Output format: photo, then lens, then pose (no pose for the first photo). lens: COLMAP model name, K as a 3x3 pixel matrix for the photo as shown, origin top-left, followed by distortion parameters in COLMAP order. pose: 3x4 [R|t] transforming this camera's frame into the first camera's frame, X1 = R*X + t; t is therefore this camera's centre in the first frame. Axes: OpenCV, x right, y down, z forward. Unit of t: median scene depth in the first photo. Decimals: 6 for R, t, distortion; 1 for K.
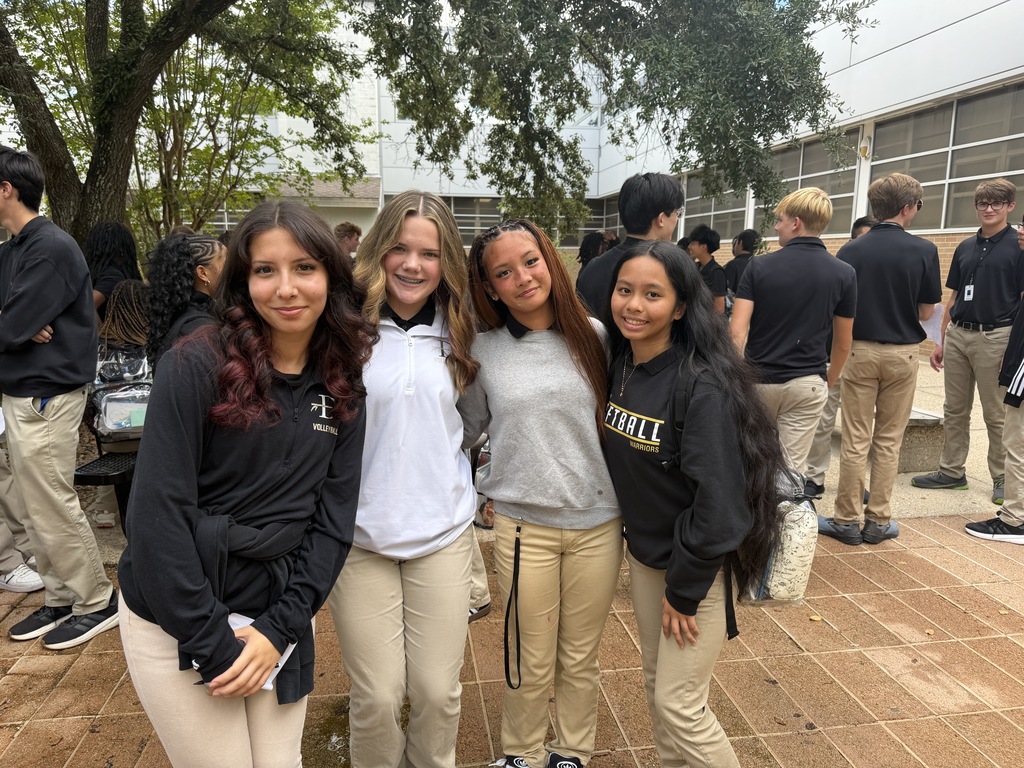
lens RADIAL K [[725.6, 0, 512.0], [0, 725.6, 384.0], [0, 0, 1]] dist [-0.003088, -0.001110]
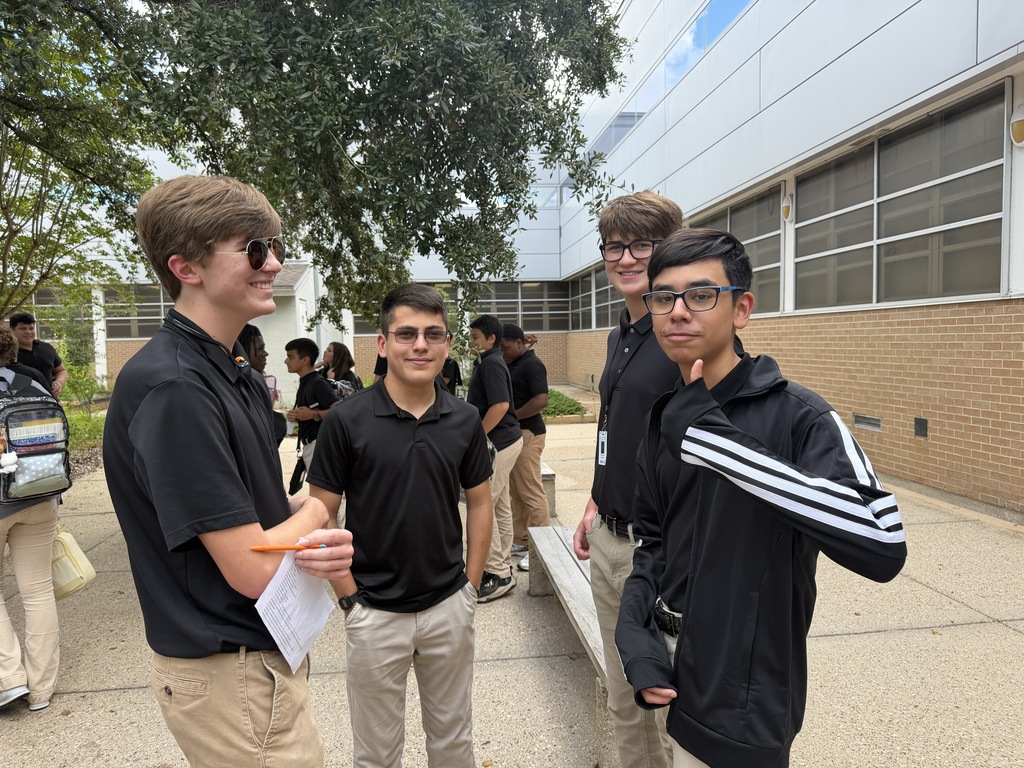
lens RADIAL K [[725.6, 0, 512.0], [0, 725.6, 384.0], [0, 0, 1]] dist [-0.003088, -0.001110]
pose [[0.998700, -0.020409, -0.046702, 0.250001], [0.014938, 0.993296, -0.114627, -0.048543], [0.048728, 0.113780, 0.992310, 0.236839]]
